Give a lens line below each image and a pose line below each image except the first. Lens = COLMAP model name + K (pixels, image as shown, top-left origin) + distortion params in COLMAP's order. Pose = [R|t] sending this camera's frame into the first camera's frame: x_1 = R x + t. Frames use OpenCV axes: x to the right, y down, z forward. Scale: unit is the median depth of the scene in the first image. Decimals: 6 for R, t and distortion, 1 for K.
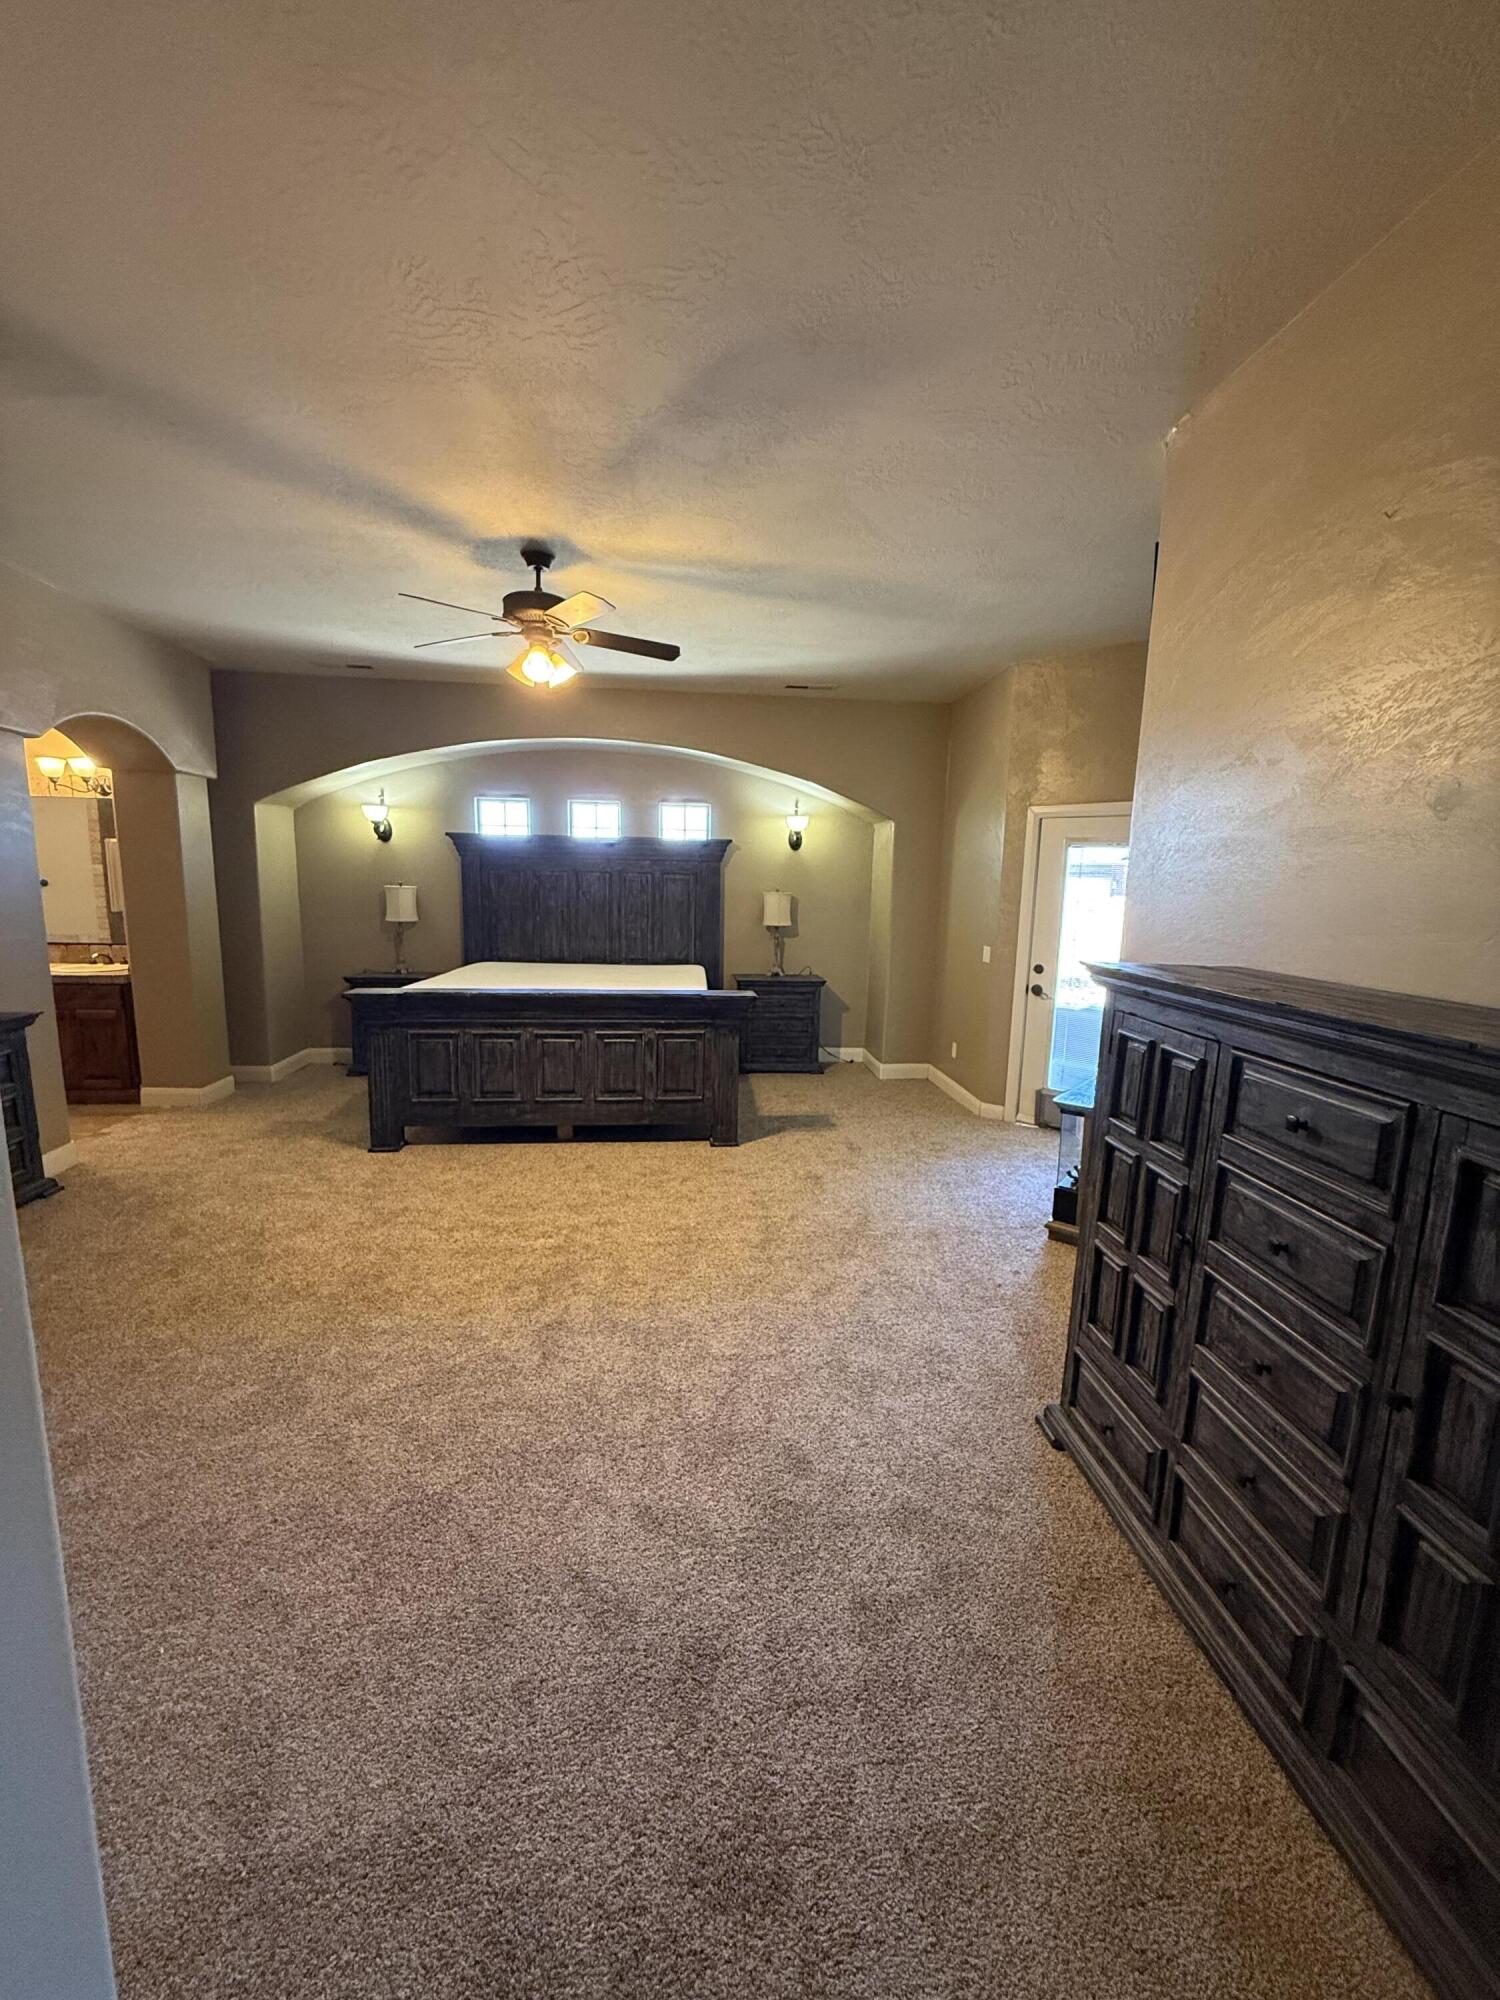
lens RADIAL K [[791.3, 0, 750.6], [0, 791.3, 999.3], [0, 0, 1]] dist [0.000758, 0.000195]
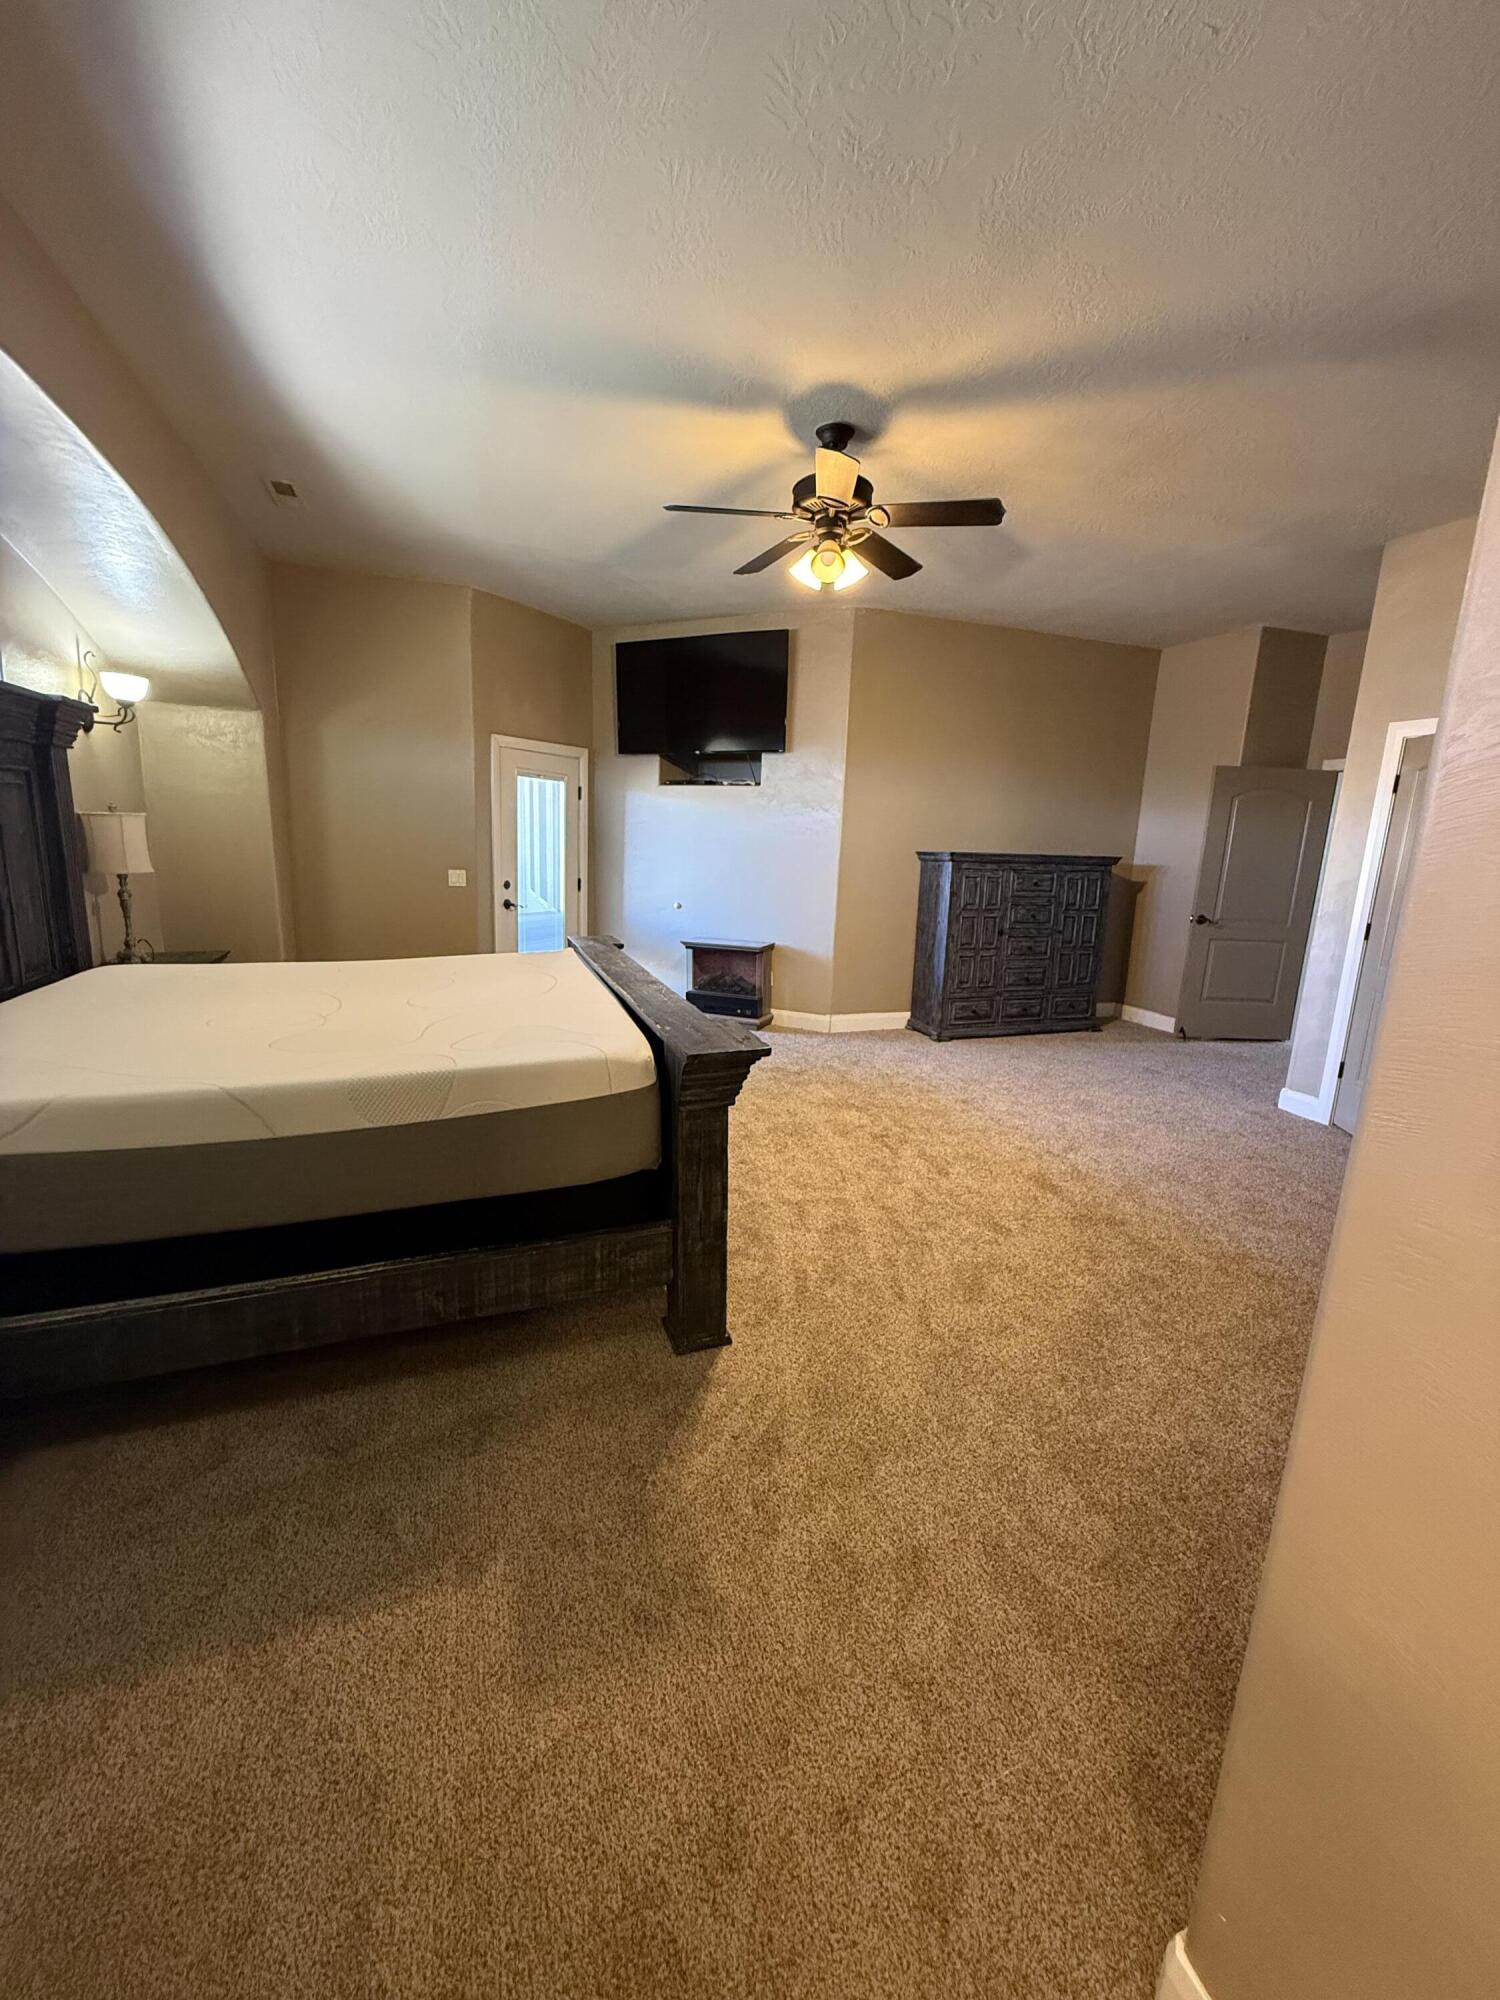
lens RADIAL K [[791.3, 0, 743.7], [0, 791.3, 996.5], [0, 0, 1]] dist [0.000758, 0.000195]
pose [[-0.237770, -0.225716, 0.944732, -0.878260], [0.111088, 0.959924, 0.257305, -0.149473], [-0.964948, 0.166128, -0.203166, 1.008915]]
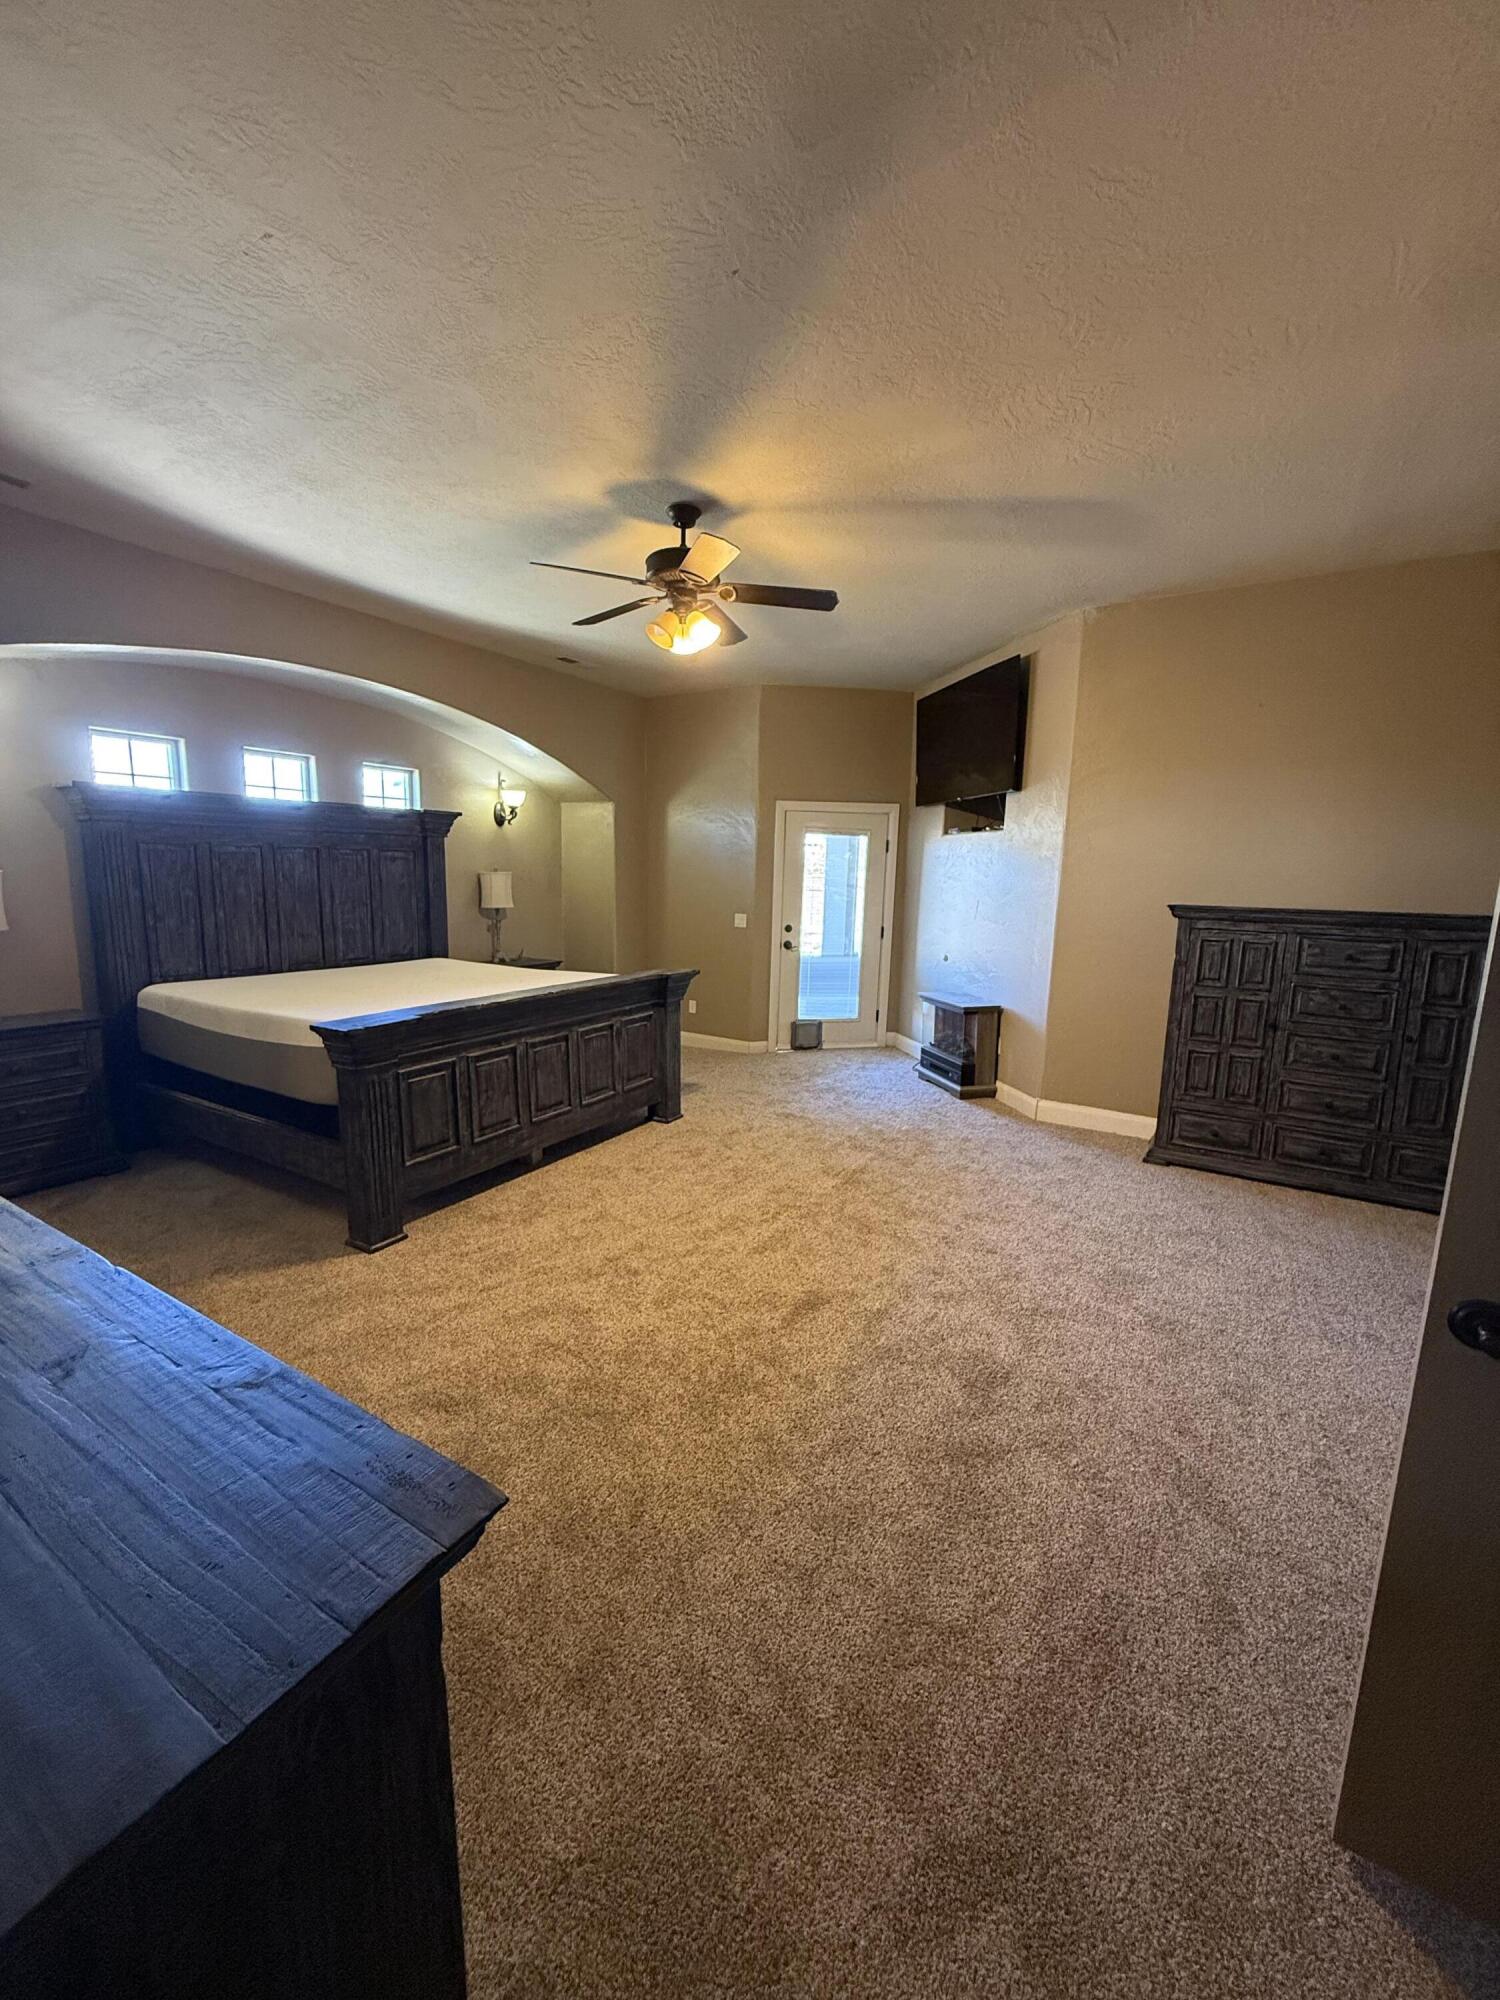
lens RADIAL K [[791.3, 0, 749.2], [0, 791.3, 999.7], [0, 0, 1]] dist [0.000758, 0.000195]
pose [[0.605084, -0.140794, 0.783613, -0.757182], [0.116793, 0.989289, 0.087565, -0.047455], [-0.787548, 0.038536, 0.615047, 0.286193]]
